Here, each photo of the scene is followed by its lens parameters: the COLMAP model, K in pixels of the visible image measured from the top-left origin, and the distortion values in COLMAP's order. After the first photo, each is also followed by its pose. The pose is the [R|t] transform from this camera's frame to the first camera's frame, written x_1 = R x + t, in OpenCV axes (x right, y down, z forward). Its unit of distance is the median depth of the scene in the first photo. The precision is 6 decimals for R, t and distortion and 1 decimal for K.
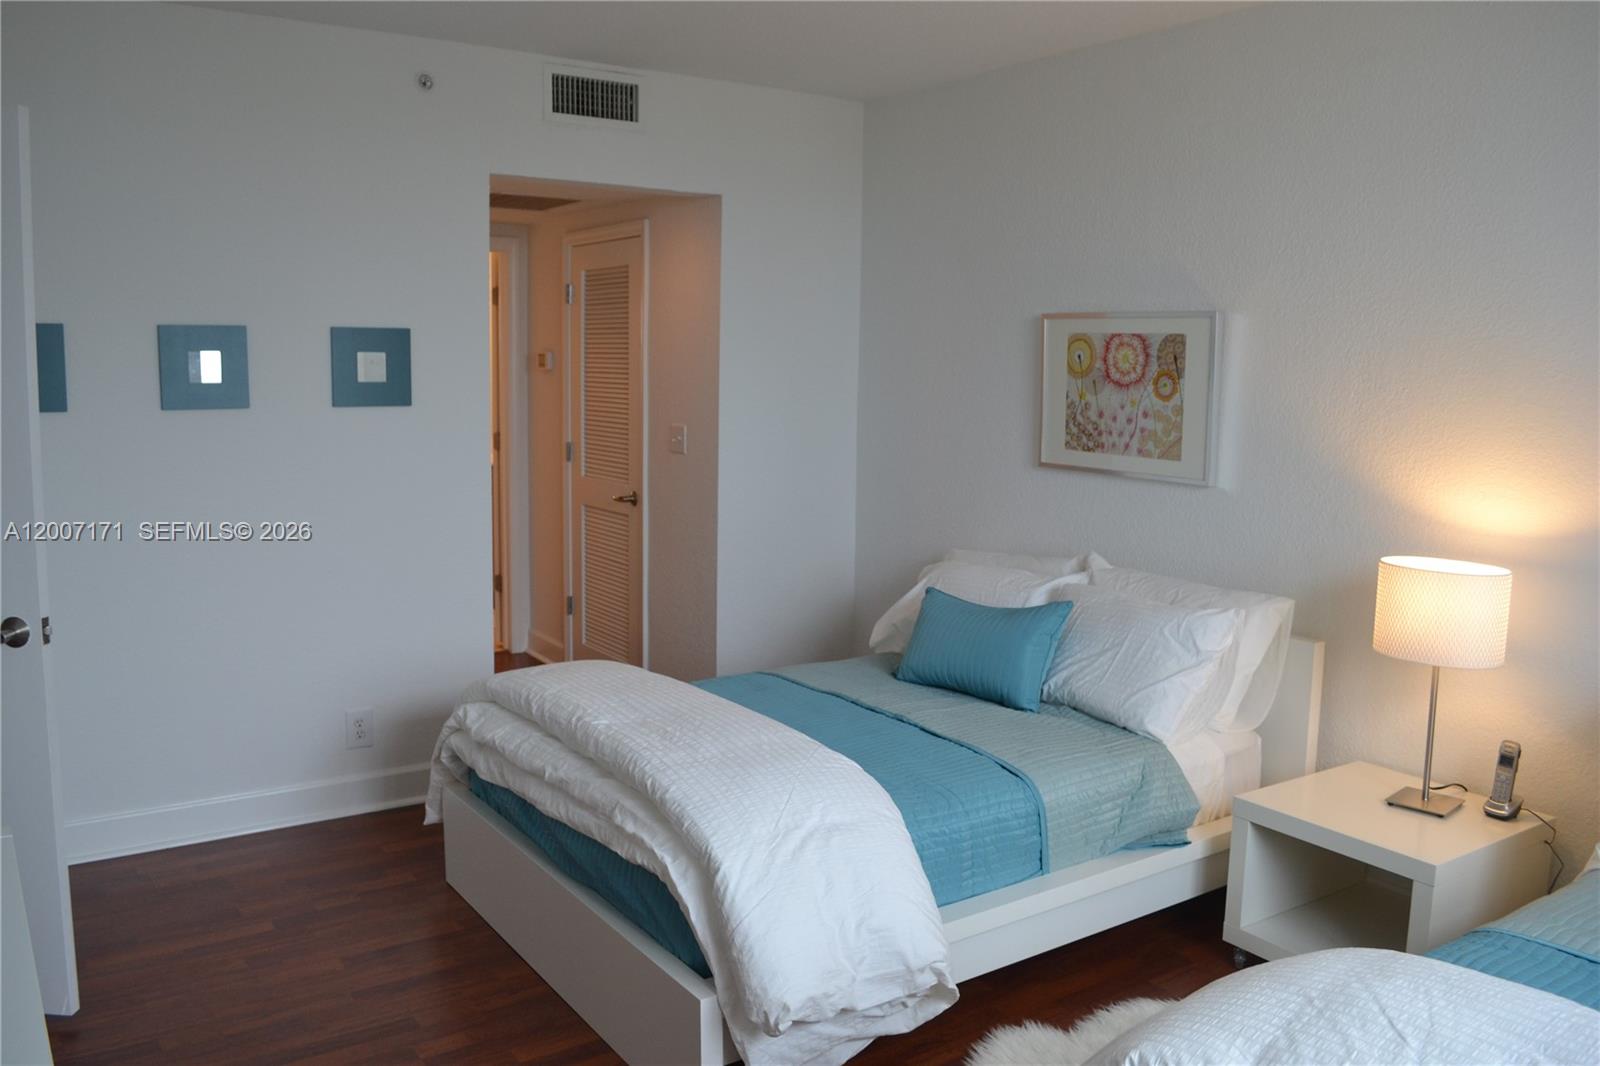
lens RADIAL K [[1278.0, 0, 800.0], [0, 1278.0, 533.0], [0, 0, 1]] dist [-0.083905, 0.002041]
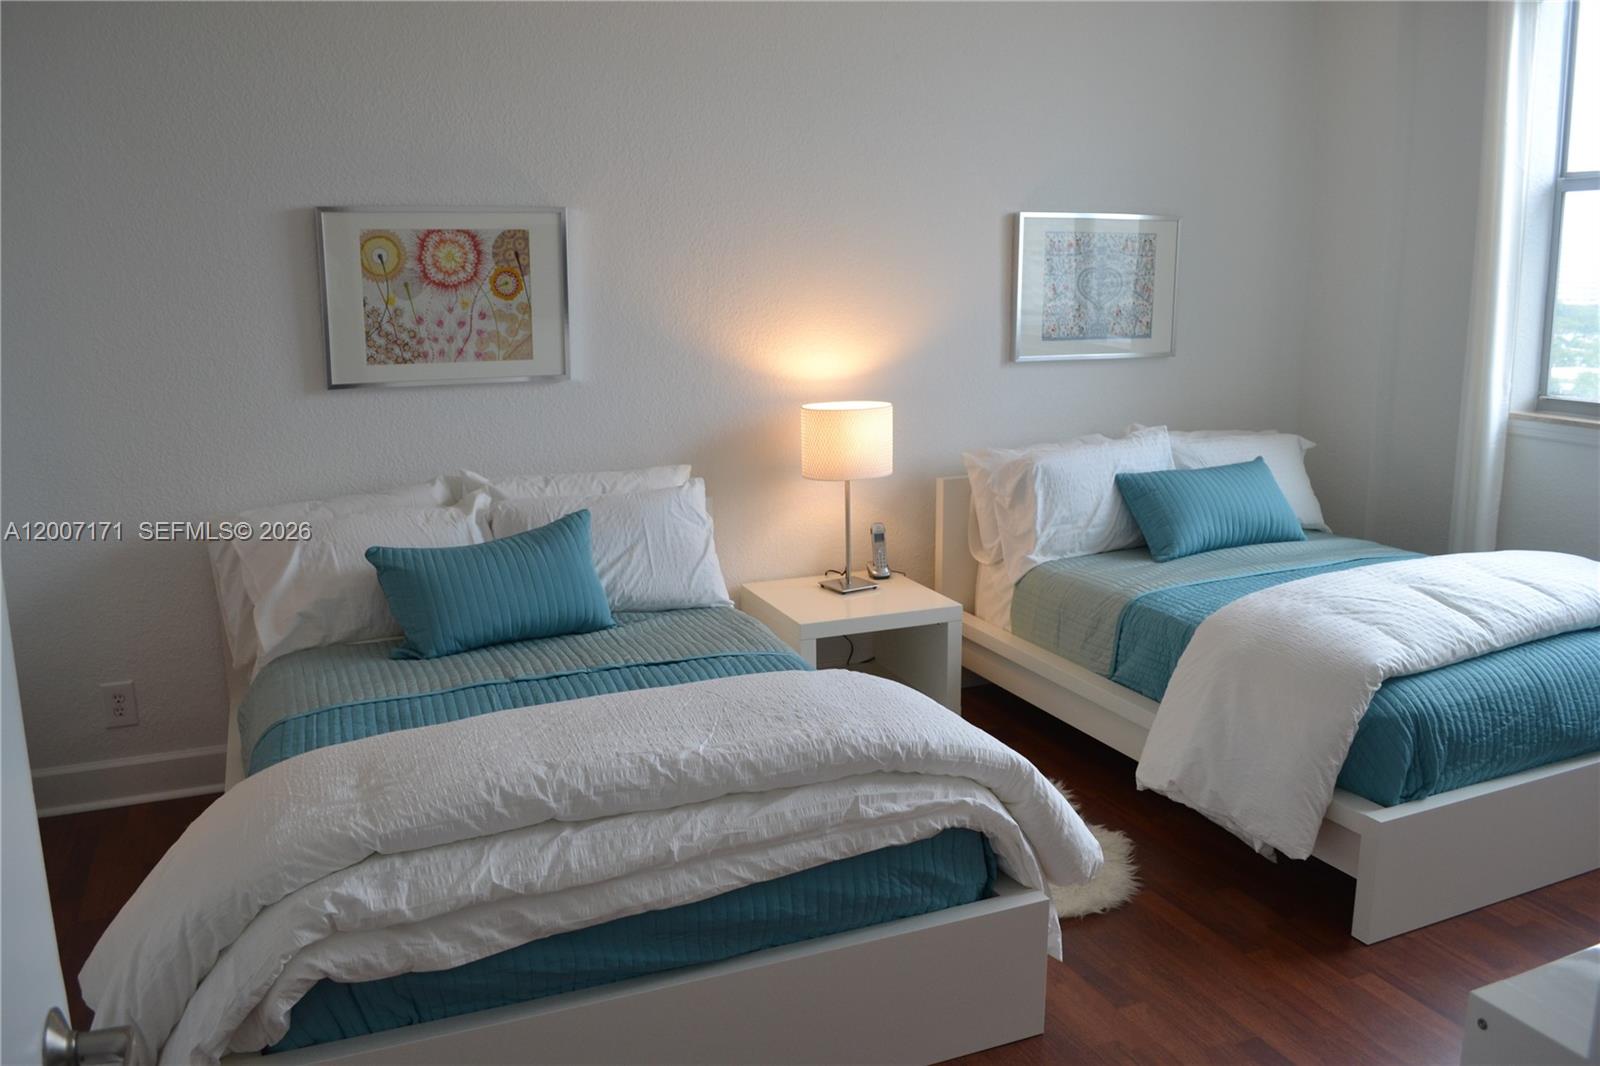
lens RADIAL K [[1278.0, 0, 800.0], [0, 1278.0, 533.0], [0, 0, 1]] dist [-0.083905, 0.002041]
pose [[0.200499, -0.215064, 0.955797, -0.616716], [0.144949, 0.971382, 0.188165, -0.078837], [-0.968912, 0.100815, 0.225935, 0.567893]]
